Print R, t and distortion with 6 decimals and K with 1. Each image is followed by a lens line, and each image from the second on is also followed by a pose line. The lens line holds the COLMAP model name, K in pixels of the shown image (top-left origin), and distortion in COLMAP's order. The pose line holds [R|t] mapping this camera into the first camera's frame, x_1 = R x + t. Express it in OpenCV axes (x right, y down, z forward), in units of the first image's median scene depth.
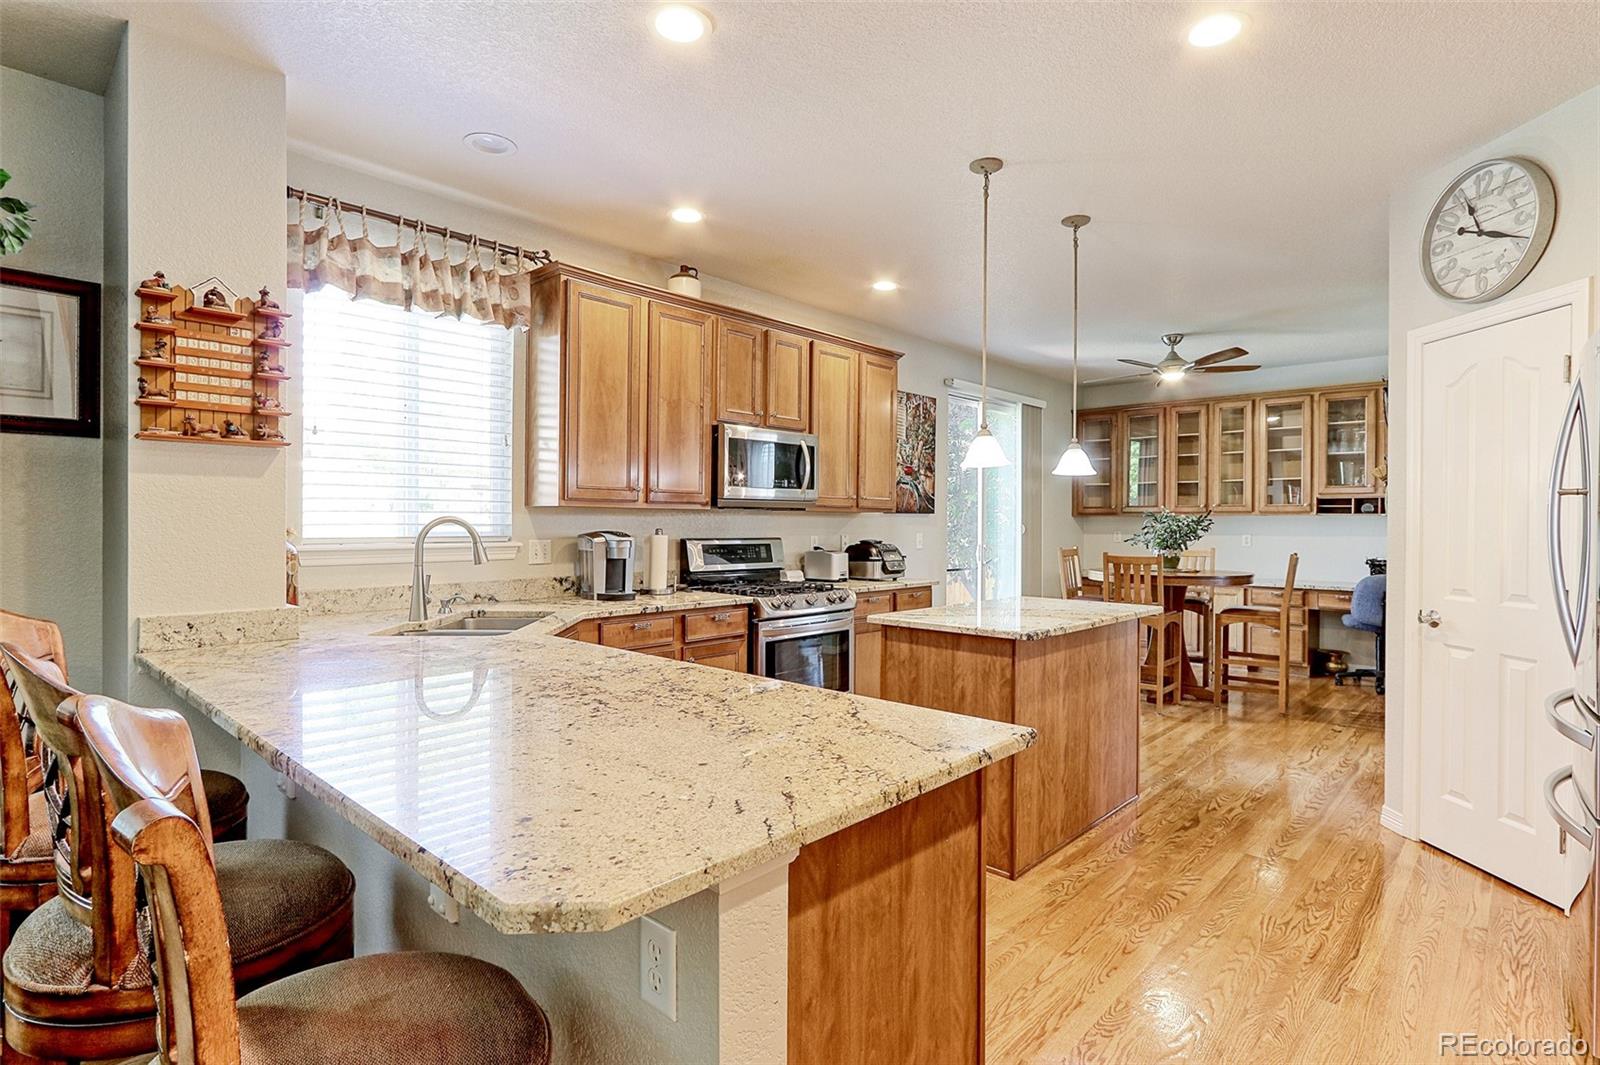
lens RADIAL K [[814.0, 0, 791.7], [0, 814.0, 525.6], [0, 0, 1]] dist [0.029529, -0.000564]
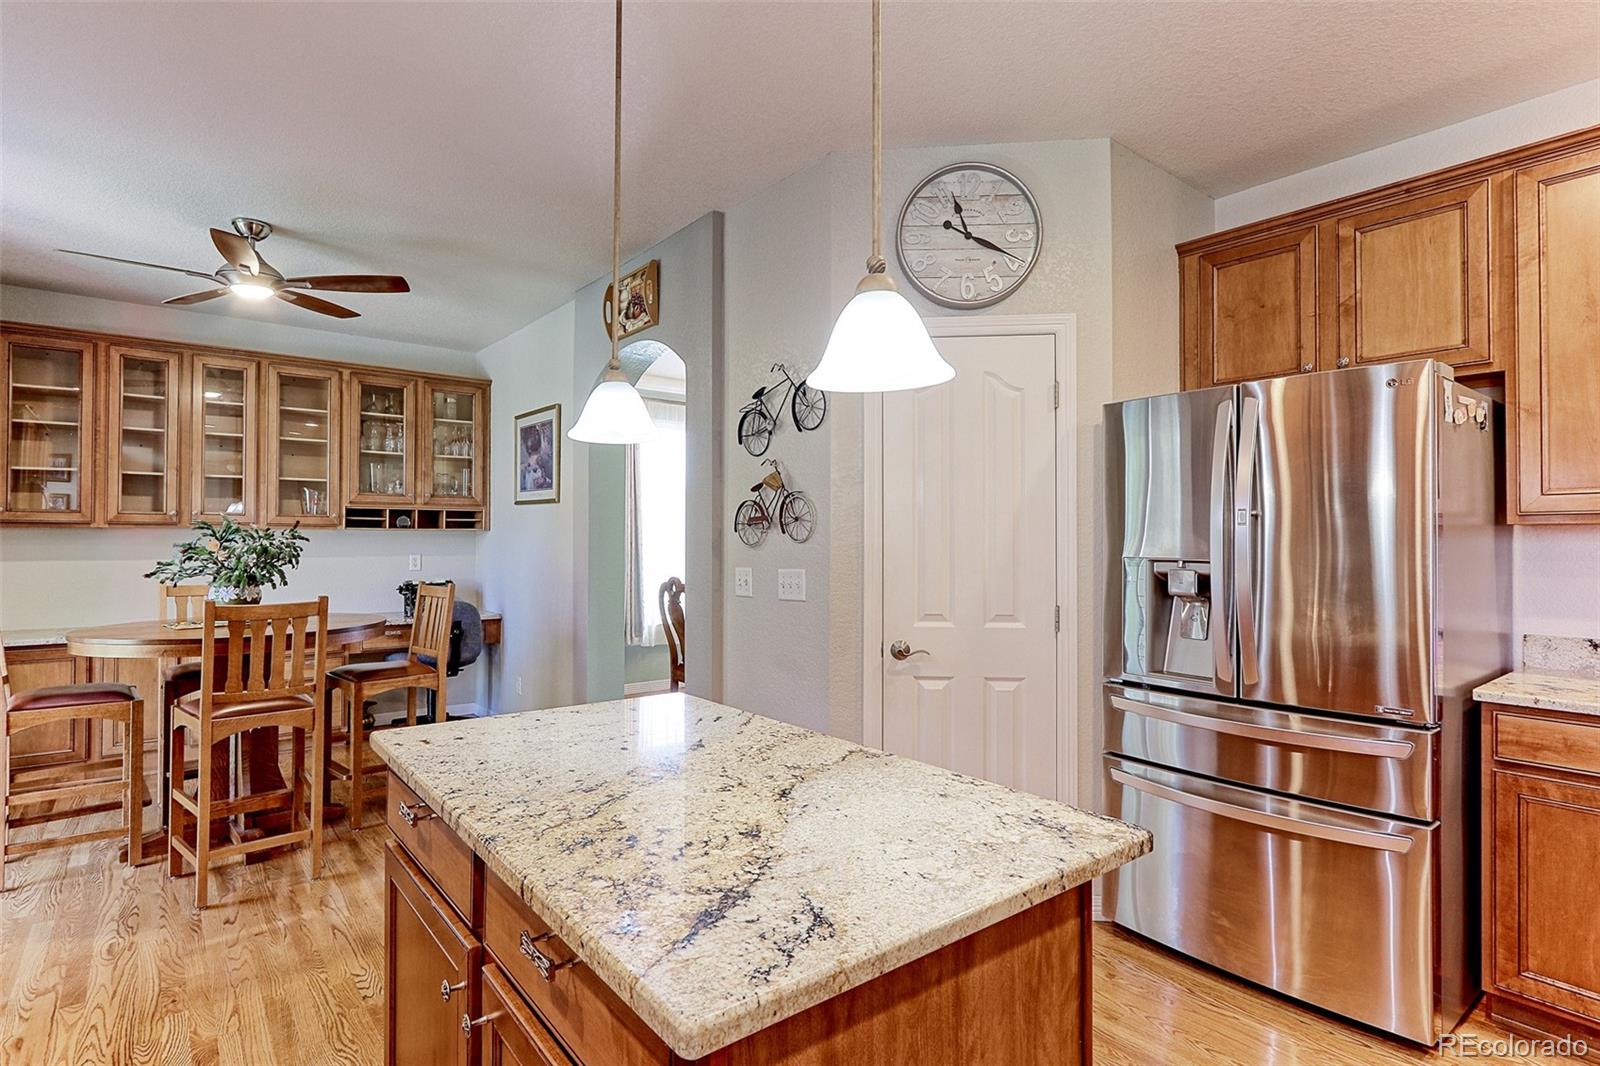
lens RADIAL K [[814.5, 0, 800.0], [0, 814.5, 533.0], [0, 0, 1]] dist [-0.000680, 0.000413]
pose [[0.143779, 0.004527, 0.989599, -0.052668], [0.003715, 0.999980, -0.005114, -0.004329], [-0.989603, 0.004411, 0.143759, 0.485312]]
